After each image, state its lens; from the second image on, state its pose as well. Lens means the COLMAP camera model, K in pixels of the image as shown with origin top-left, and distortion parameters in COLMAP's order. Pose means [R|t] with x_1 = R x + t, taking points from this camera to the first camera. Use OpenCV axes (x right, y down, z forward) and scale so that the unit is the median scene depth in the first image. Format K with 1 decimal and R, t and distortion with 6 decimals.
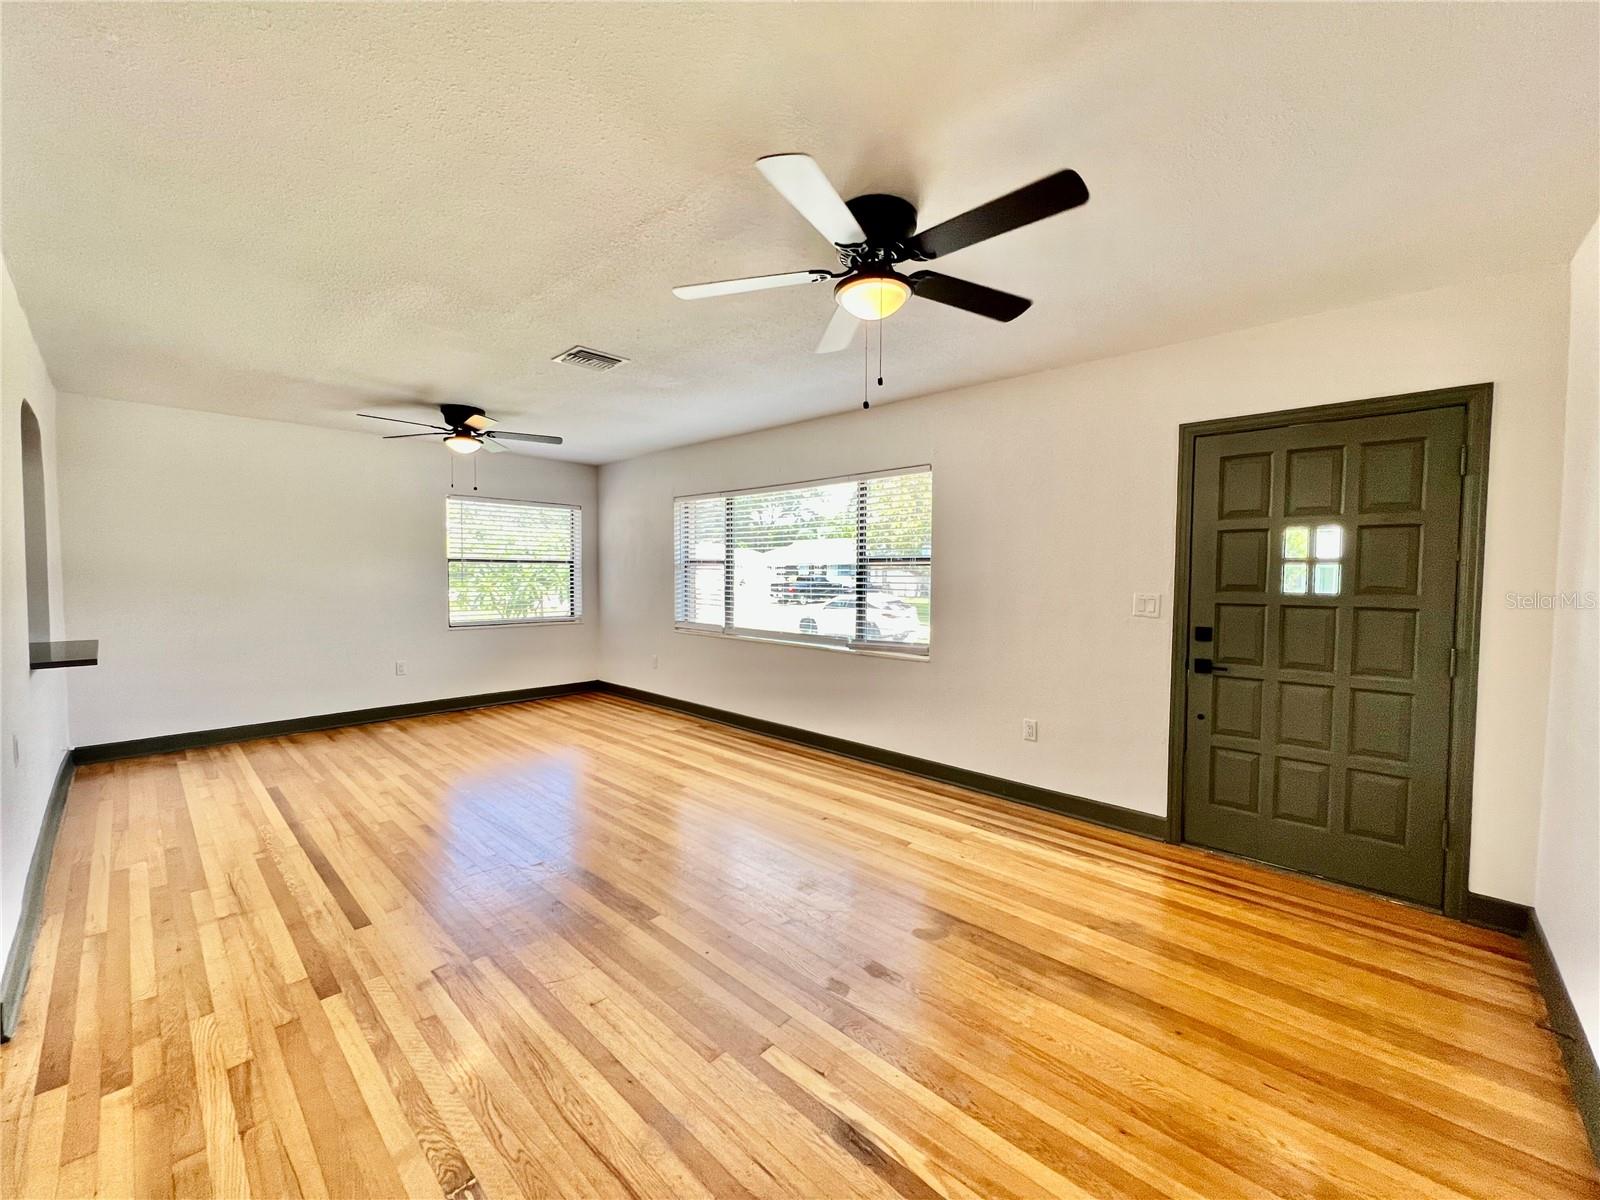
lens RADIAL K [[634.4, 0, 795.0], [0, 634.4, 595.4], [0, 0, 1]] dist [0.000573, -0.000160]
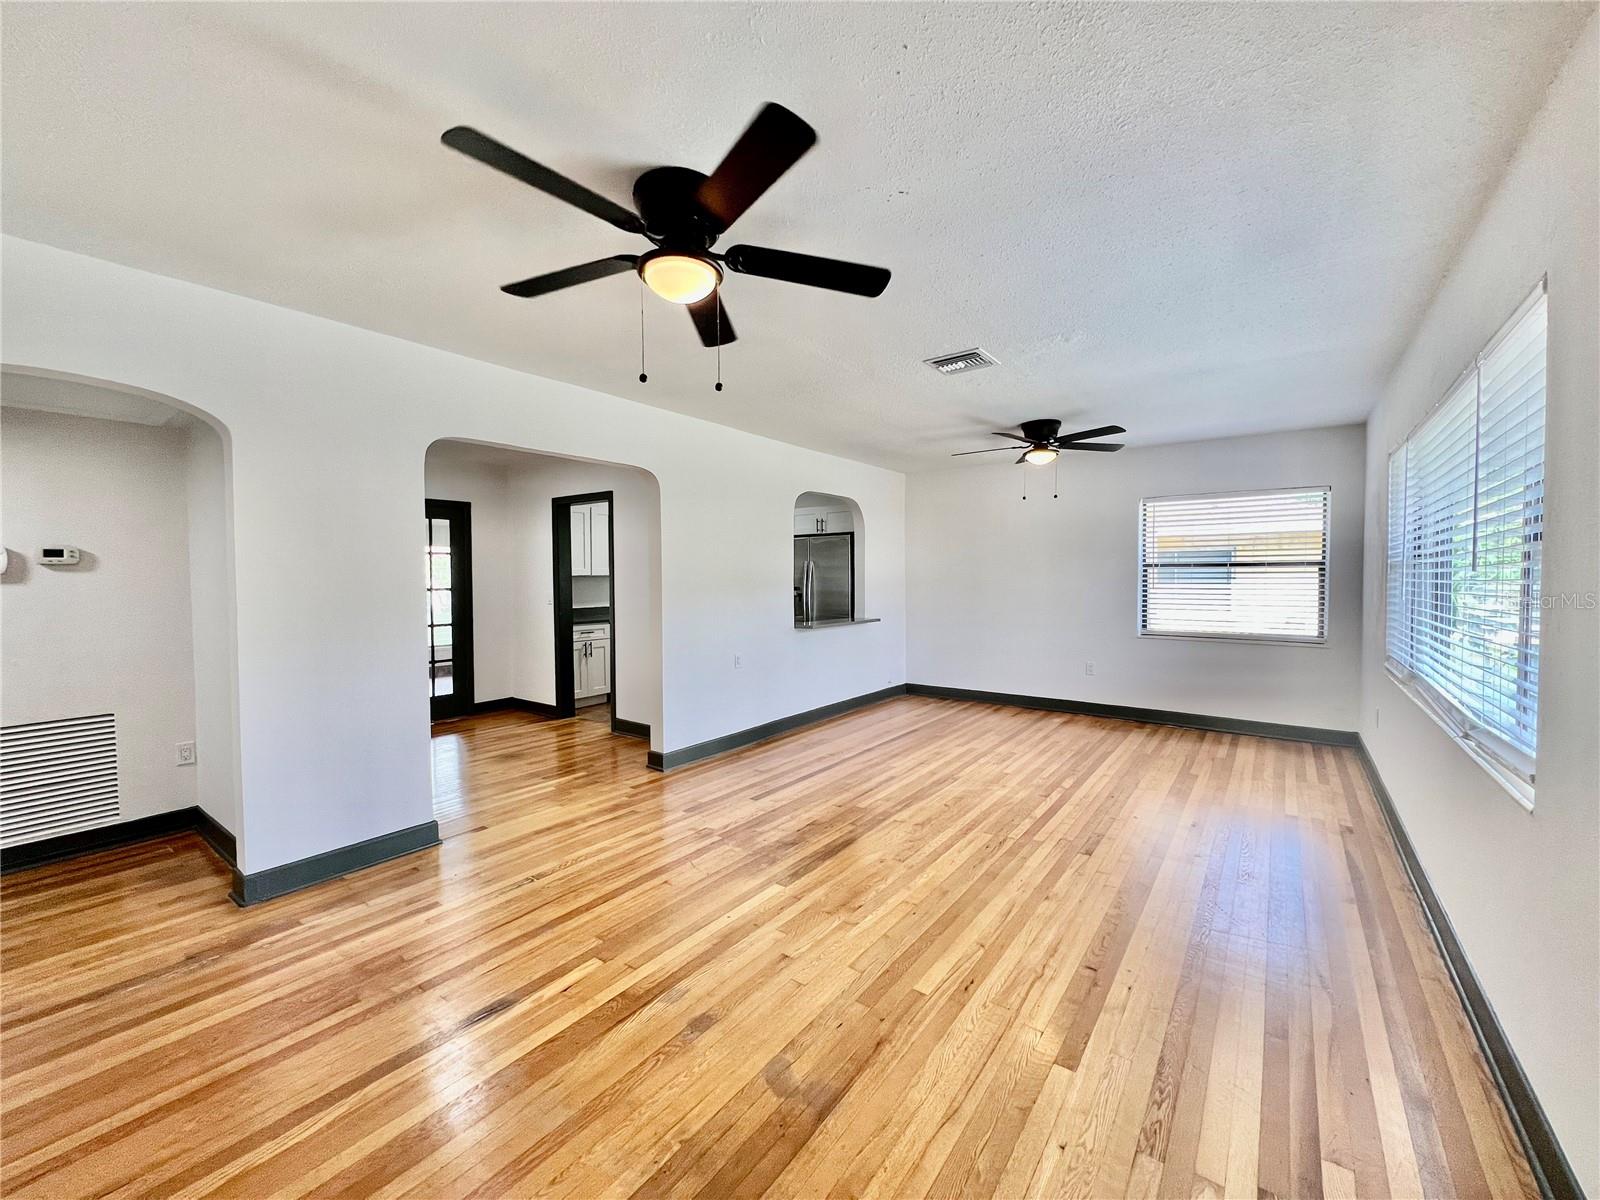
lens RADIAL K [[634.4, 0, 799.2], [0, 634.4, 599.7], [0, 0, 1]] dist [0.000573, -0.000160]
pose [[0.113376, 0.029431, -0.993116, 0.646090], [-0.033665, 0.999101, 0.025765, -0.020476], [0.992982, 0.030512, 0.114265, 0.648713]]
